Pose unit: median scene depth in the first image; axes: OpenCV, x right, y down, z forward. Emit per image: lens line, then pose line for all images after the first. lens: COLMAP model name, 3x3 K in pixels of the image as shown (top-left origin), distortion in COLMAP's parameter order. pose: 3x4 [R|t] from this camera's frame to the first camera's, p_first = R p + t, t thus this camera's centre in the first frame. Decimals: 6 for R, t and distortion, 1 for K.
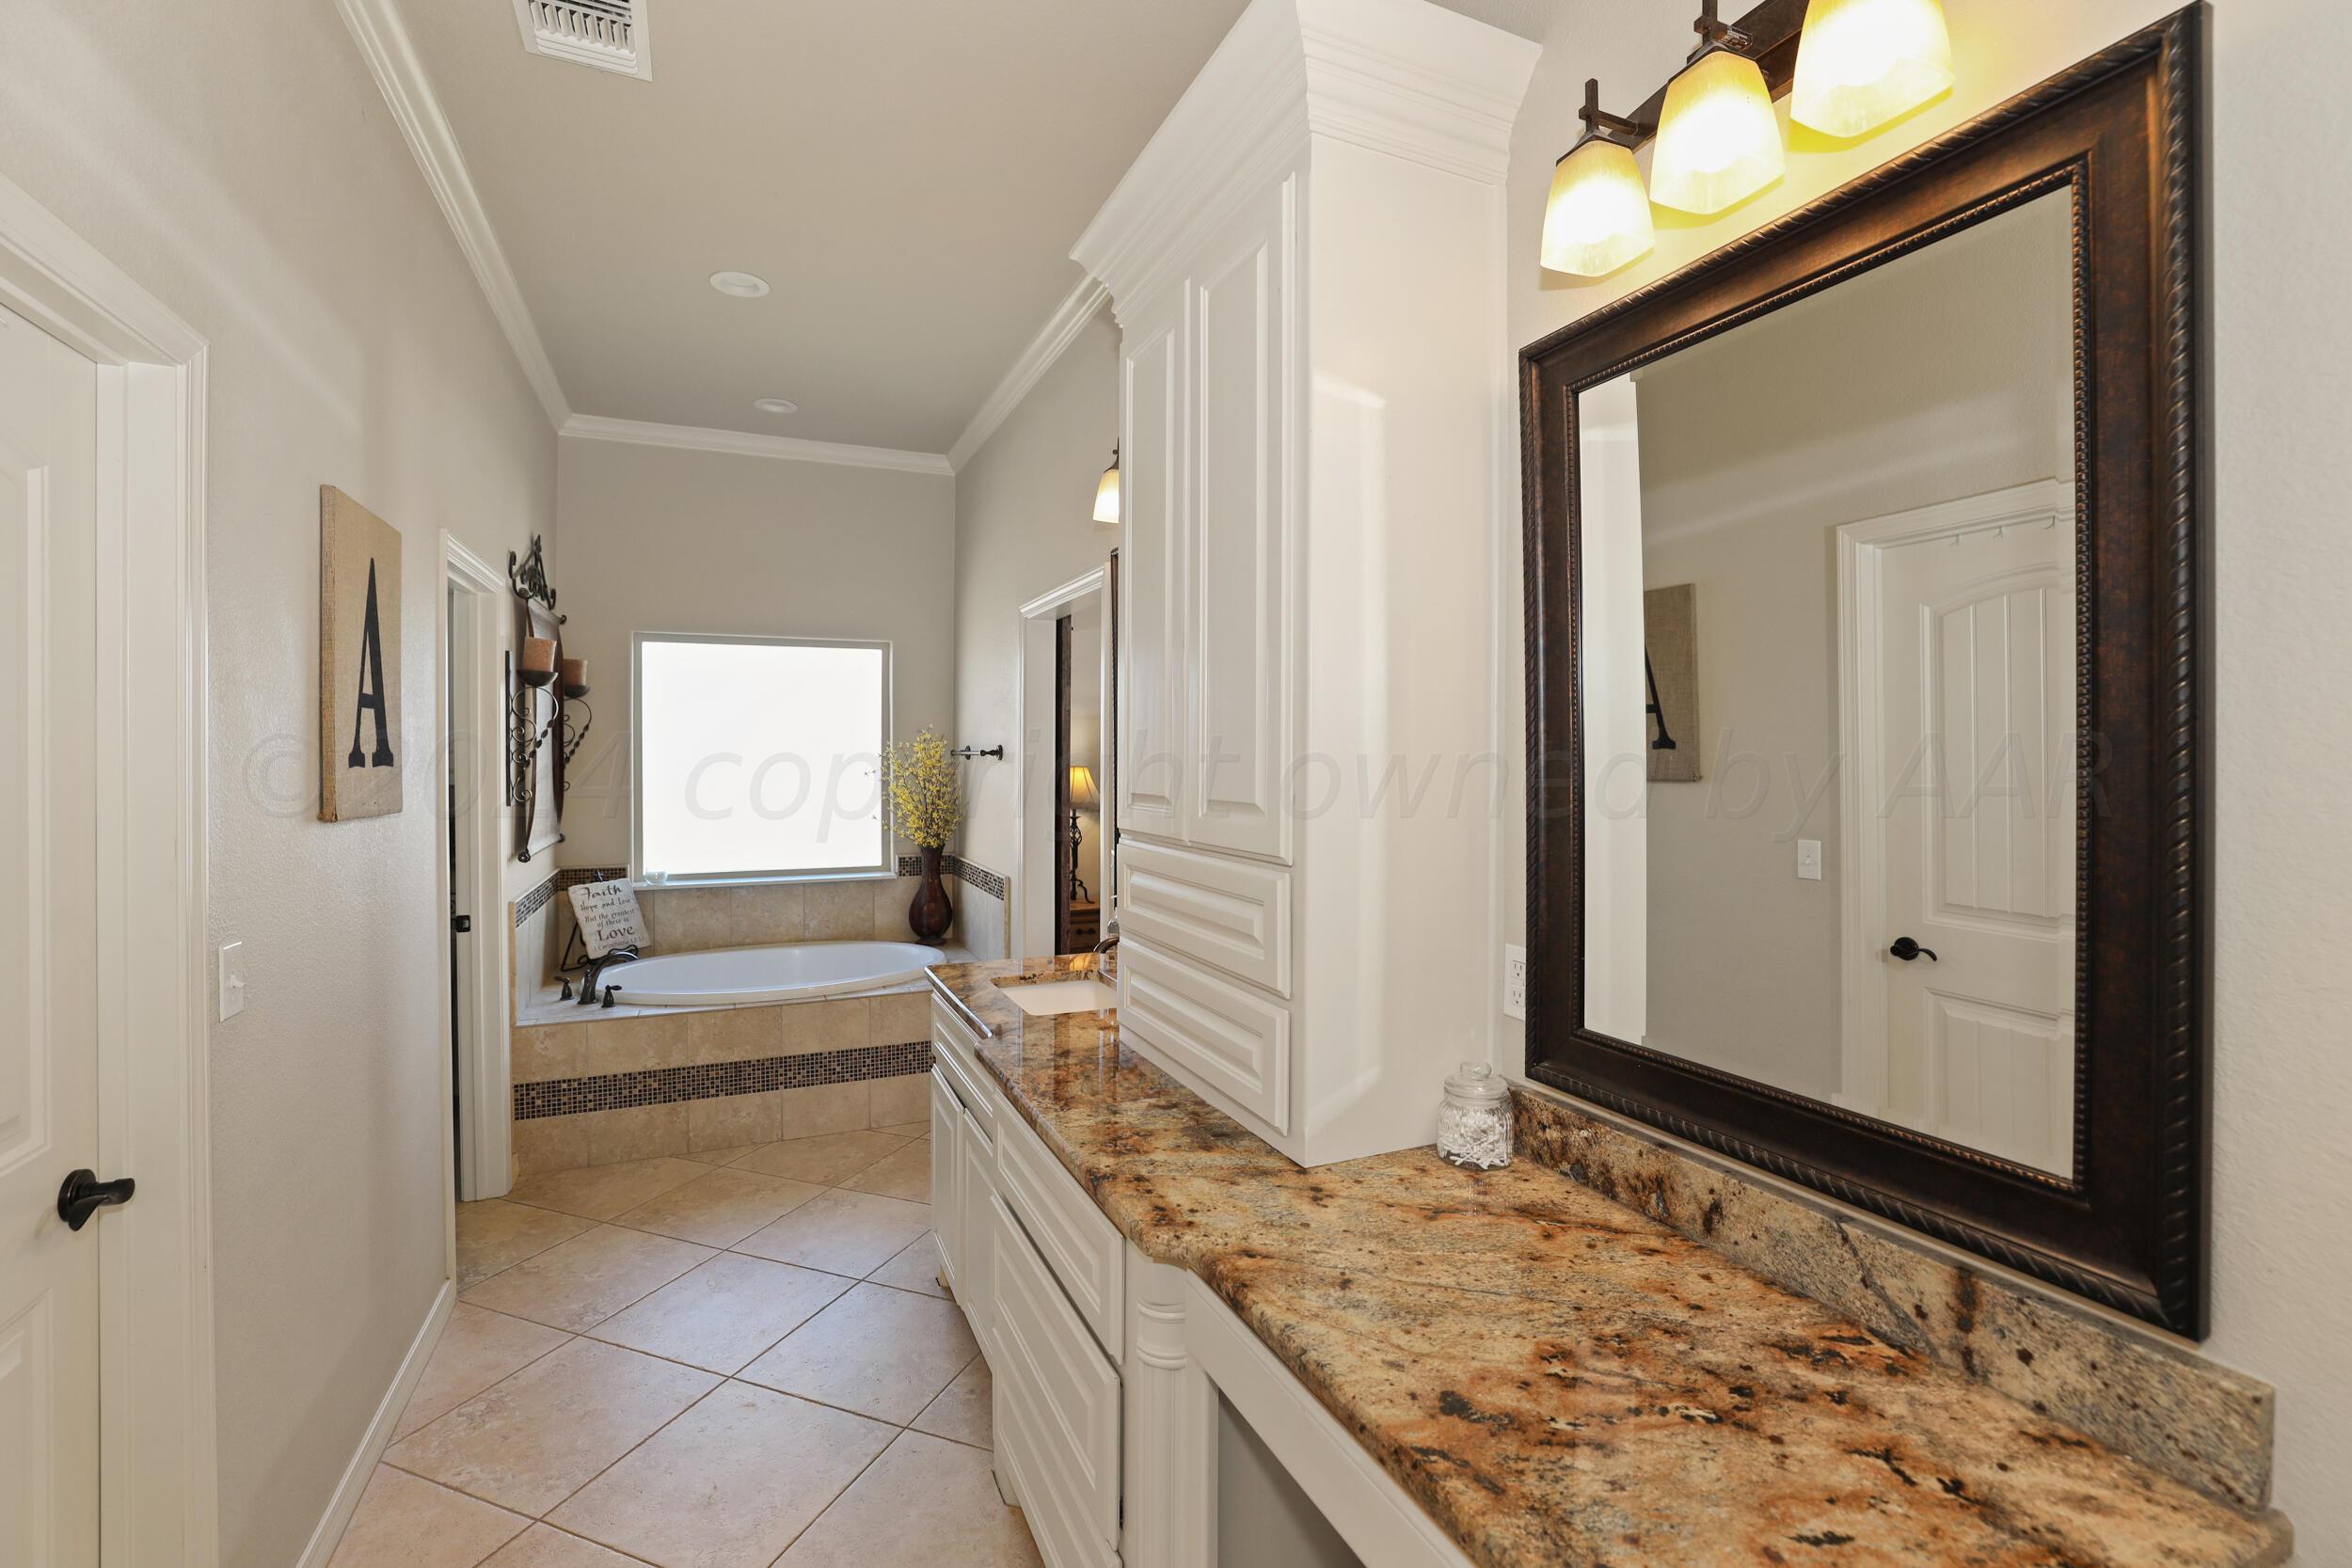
lens RADIAL K [[1040.2, 0, 1173.6], [0, 1040.2, 753.7], [0, 0, 1]] dist [-0.052333, 0.000005]
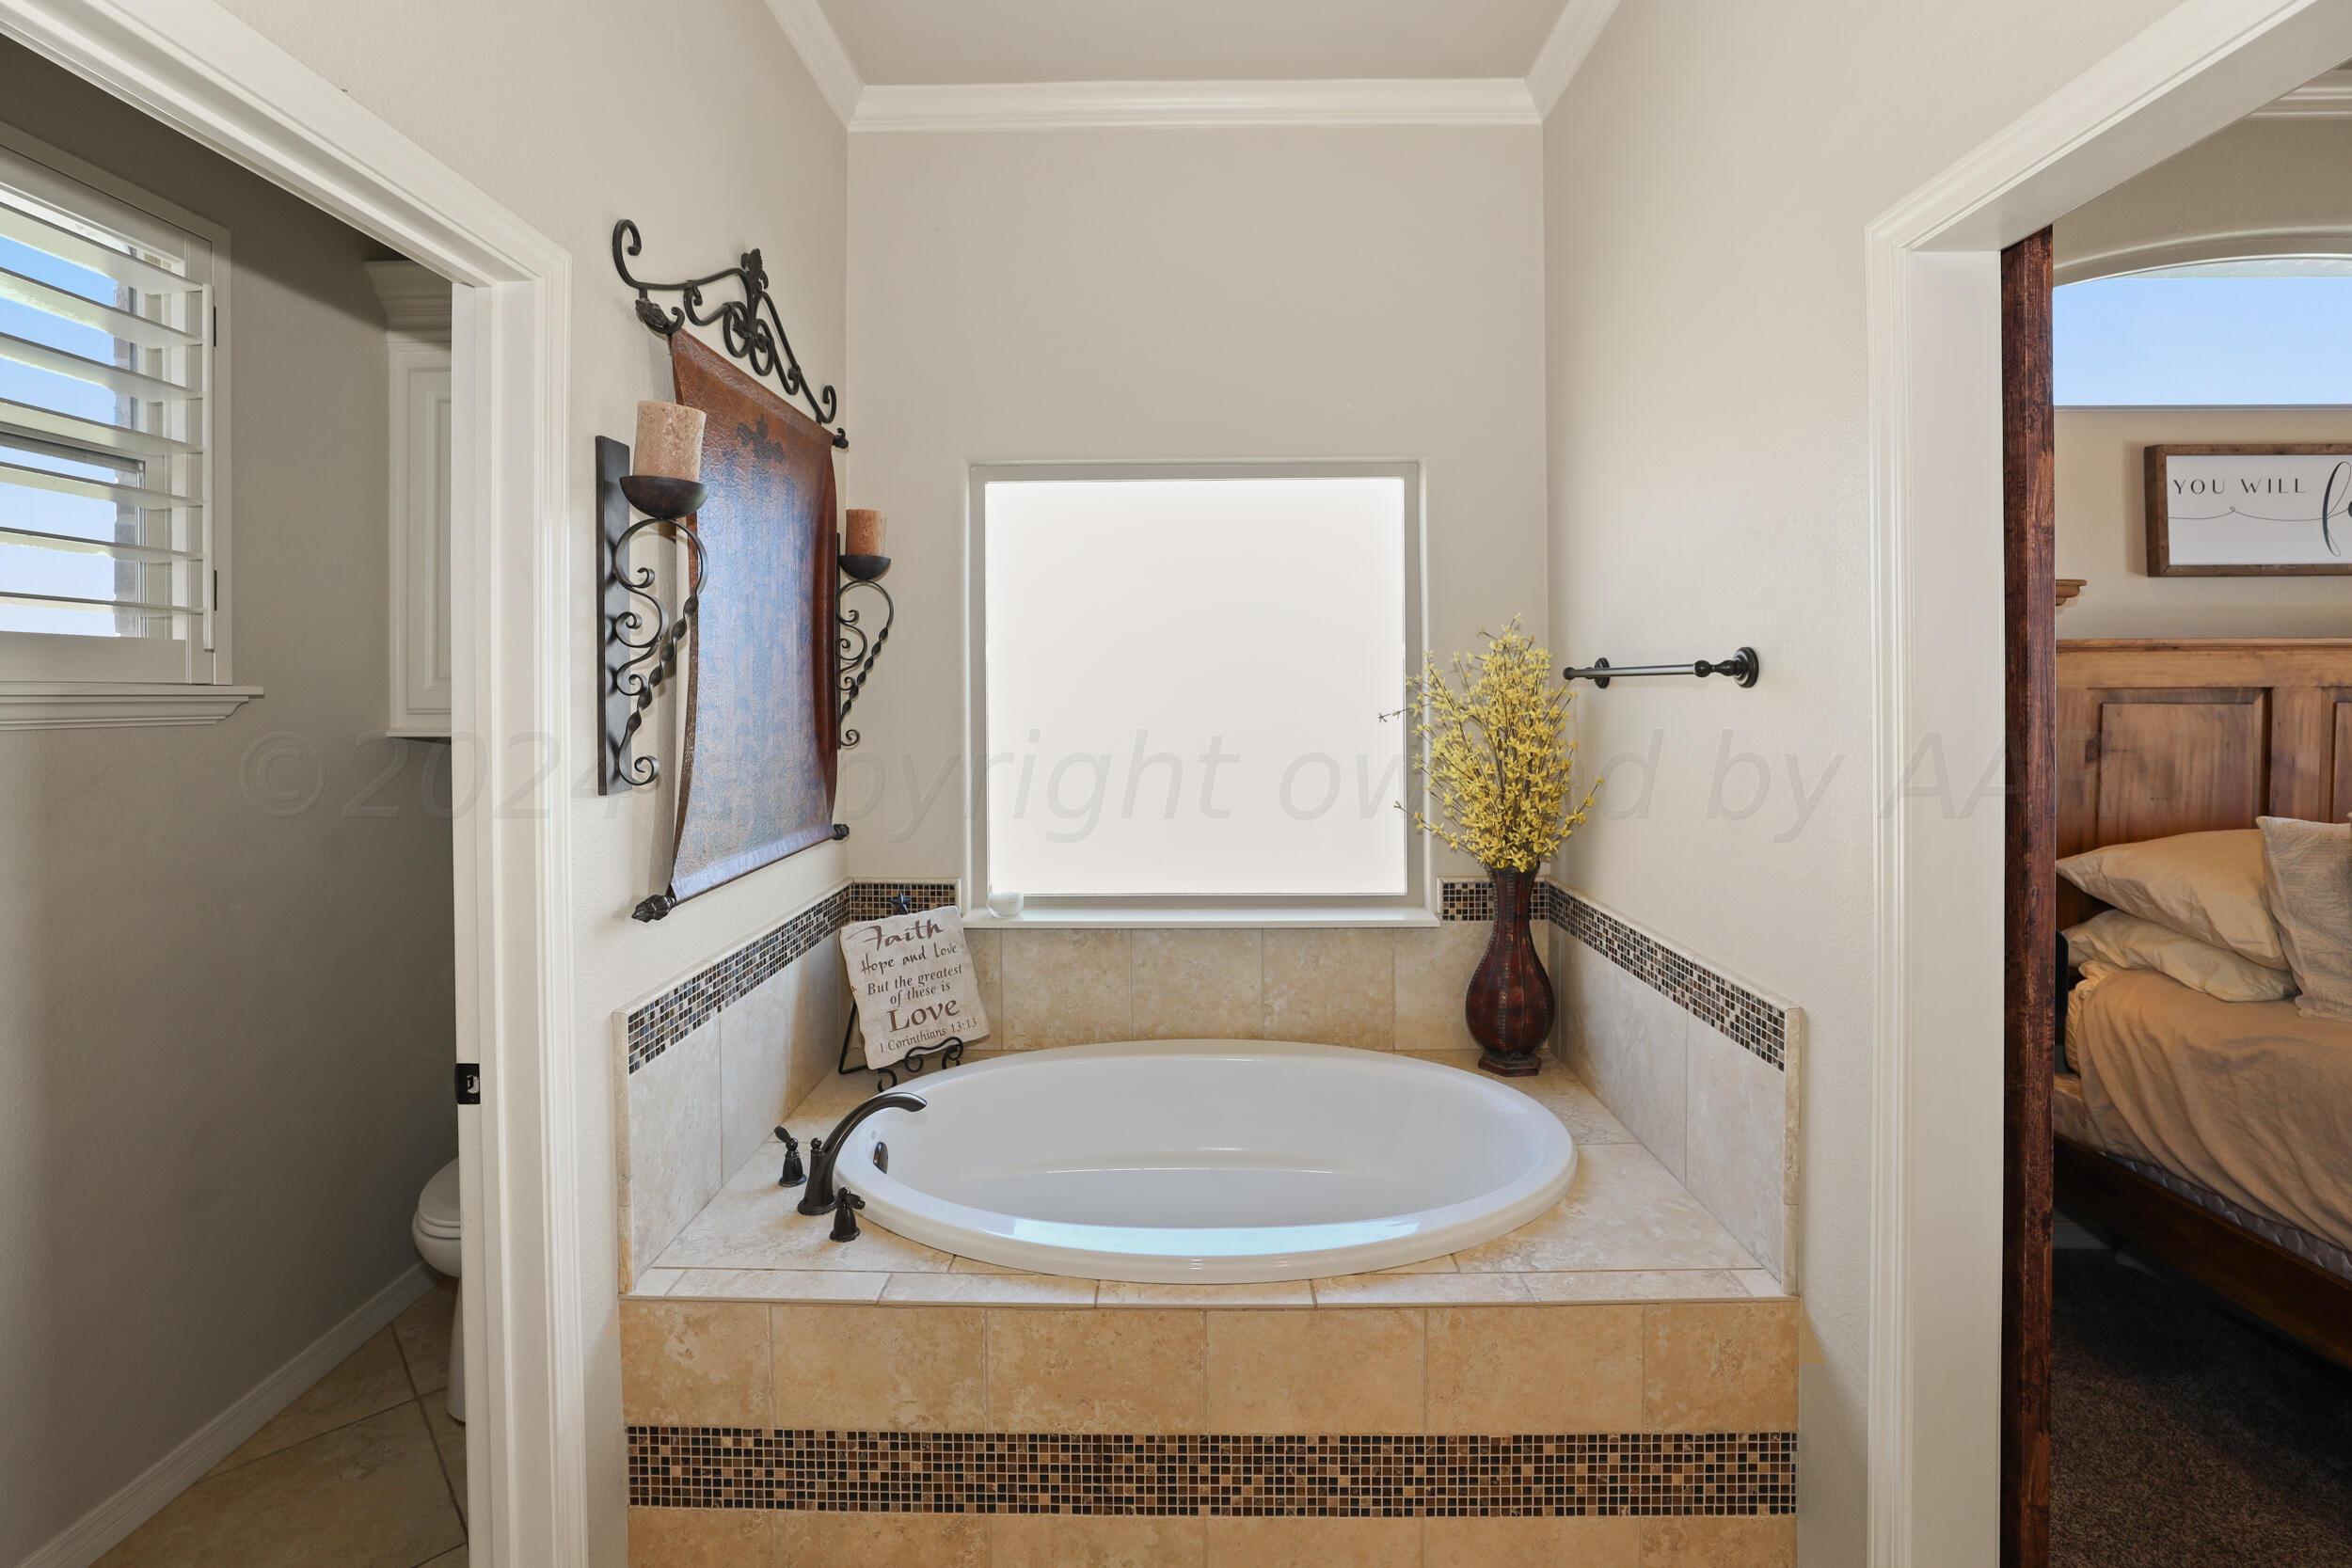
lens RADIAL K [[1030.0, 0, 1177.4], [0, 1030.0, 699.0], [0, 0, 1]] dist [-0.000468, -0.000015]
pose [[0.909753, -0.001610, -0.415147, -0.197821], [0.006465, 0.999926, 0.010290, 0.005391], [0.415100, -0.012045, 0.909696, 0.558462]]
